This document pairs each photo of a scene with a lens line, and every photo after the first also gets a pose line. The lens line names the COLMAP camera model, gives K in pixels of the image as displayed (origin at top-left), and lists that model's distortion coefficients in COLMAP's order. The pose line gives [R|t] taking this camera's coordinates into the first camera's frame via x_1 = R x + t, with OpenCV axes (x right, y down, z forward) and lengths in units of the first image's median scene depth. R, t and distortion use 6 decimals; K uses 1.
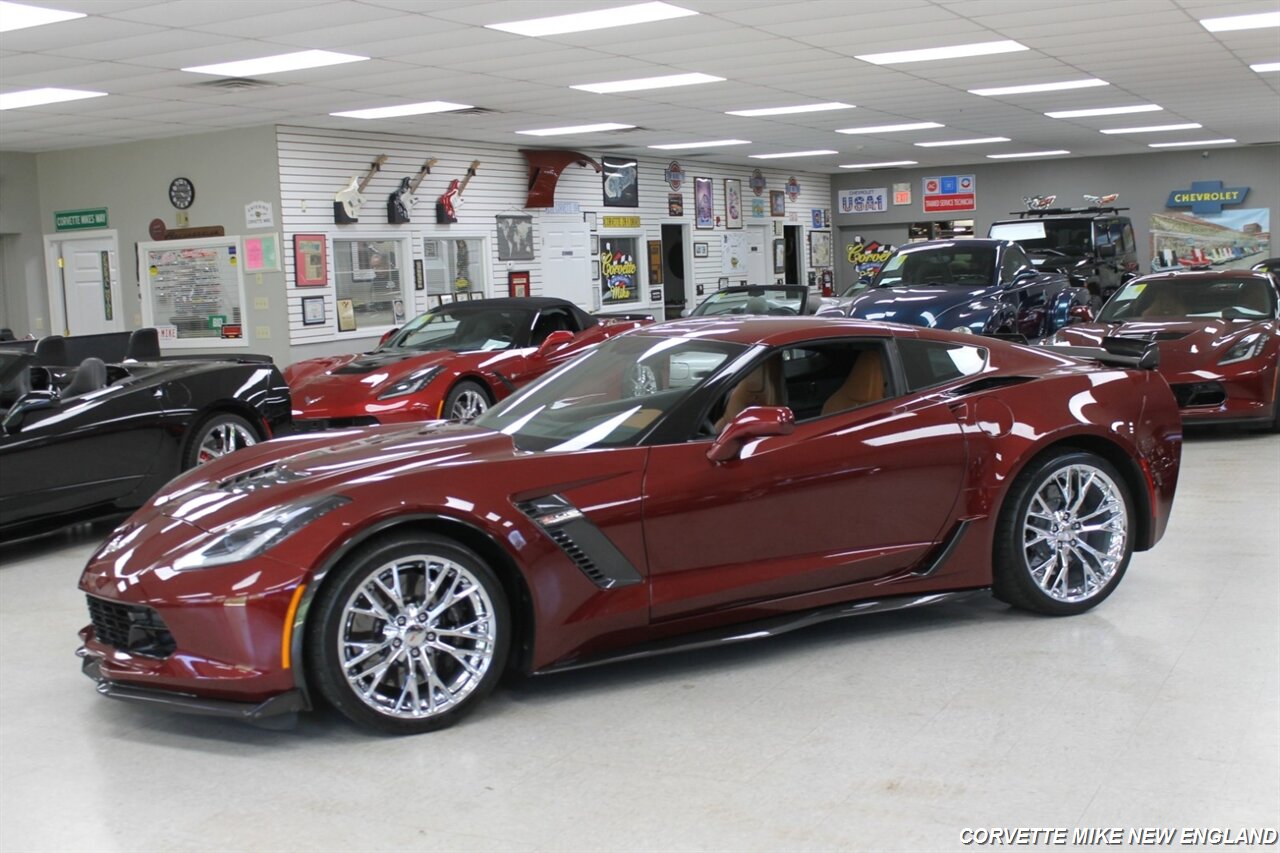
lens RADIAL K [[1613.4, 0, 638.2], [0, 1613.4, 429.7], [0, 0, 1]] dist [-0.061524, 0.000000]
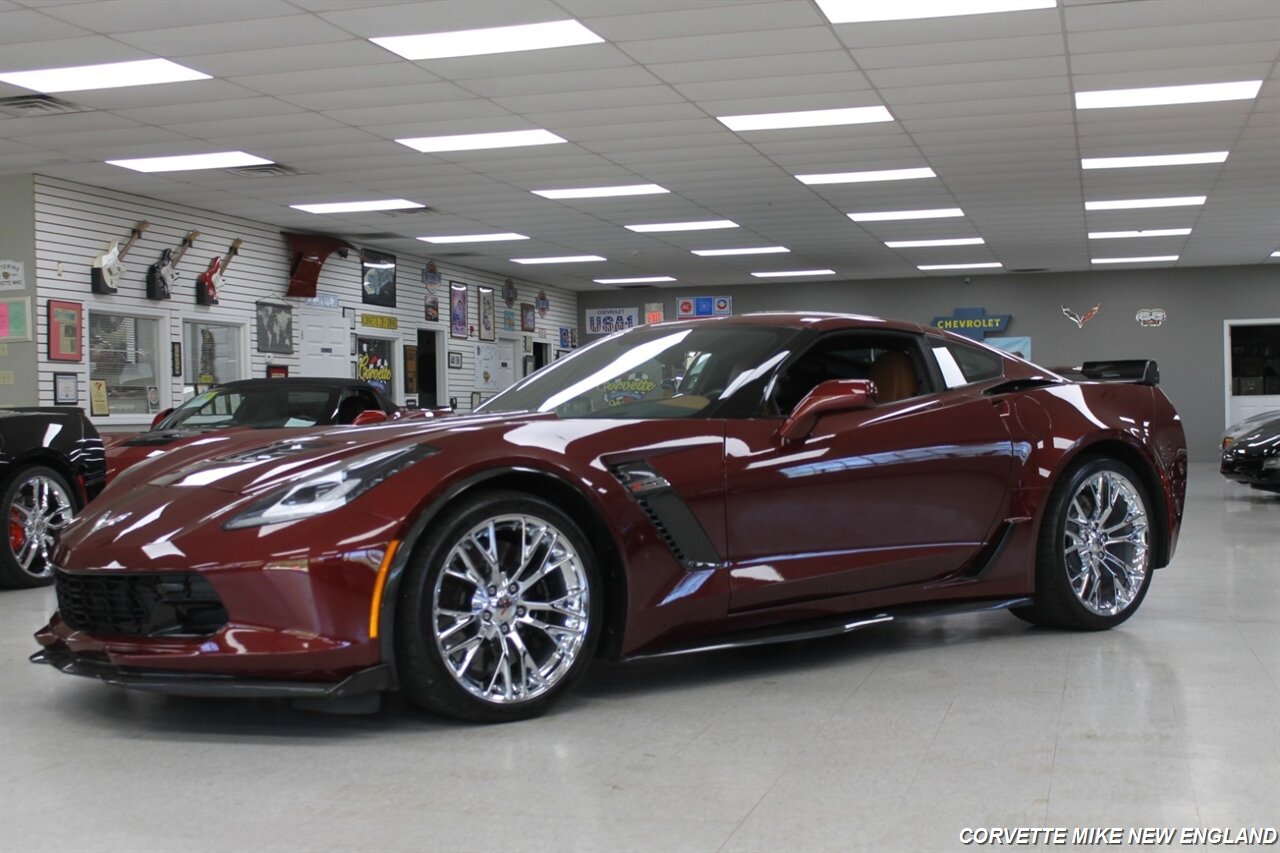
lens RADIAL K [[1754.0, 0, 640.7], [0, 1754.0, 432.1], [0, 0, 1]] dist [-0.028206, 0.000000]
pose [[0.976610, 0.023066, 0.213776, -0.102331], [-0.000455, 0.994449, -0.105223, 0.049736], [-0.215016, 0.102665, 0.971199, 0.017921]]
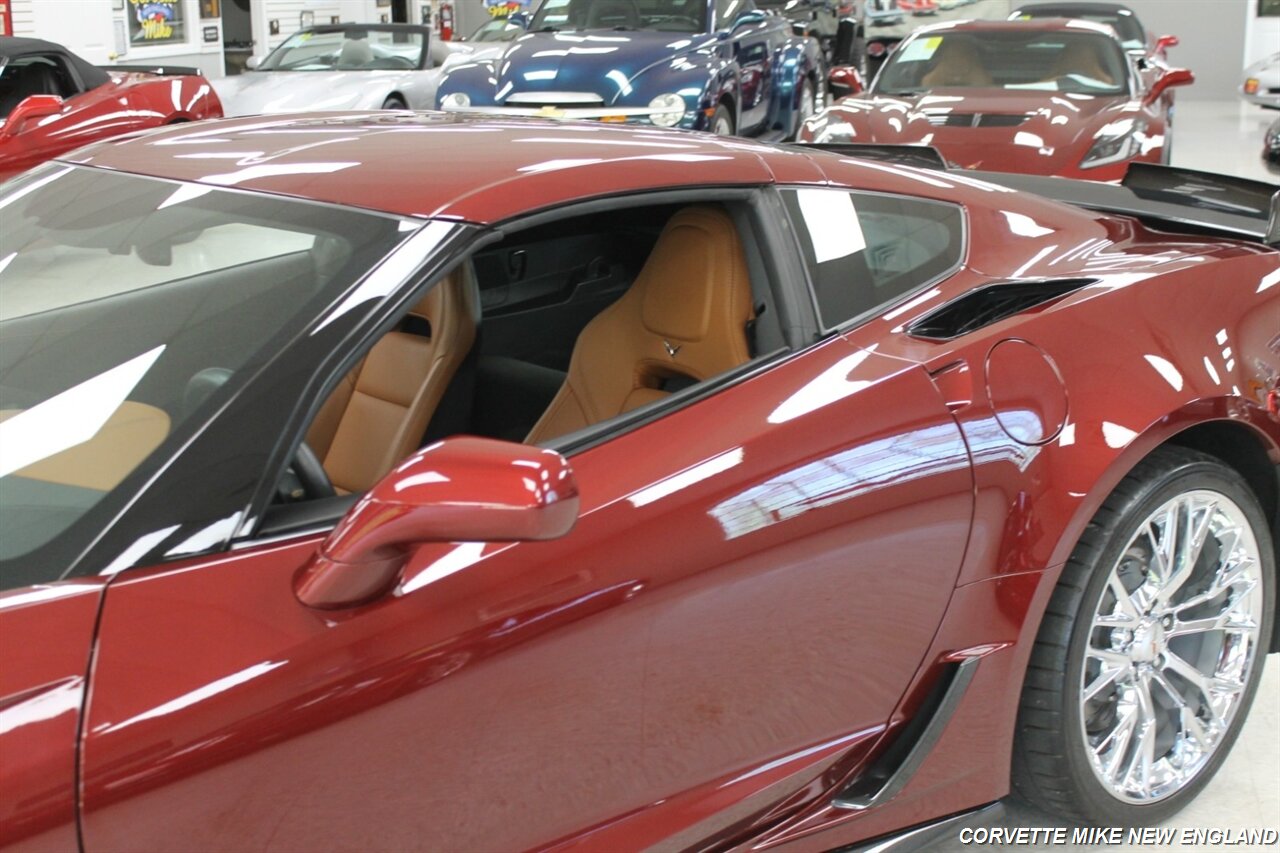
lens RADIAL K [[1754.0, 0, 647.1], [0, 1754.0, 457.7], [0, 0, 1]] dist [-0.028206, 0.000000]
pose [[0.970740, -0.032707, 0.237896, 0.011689], [-0.004377, 0.988106, 0.153712, -0.026197], [-0.240094, -0.150256, 0.959051, 0.270712]]
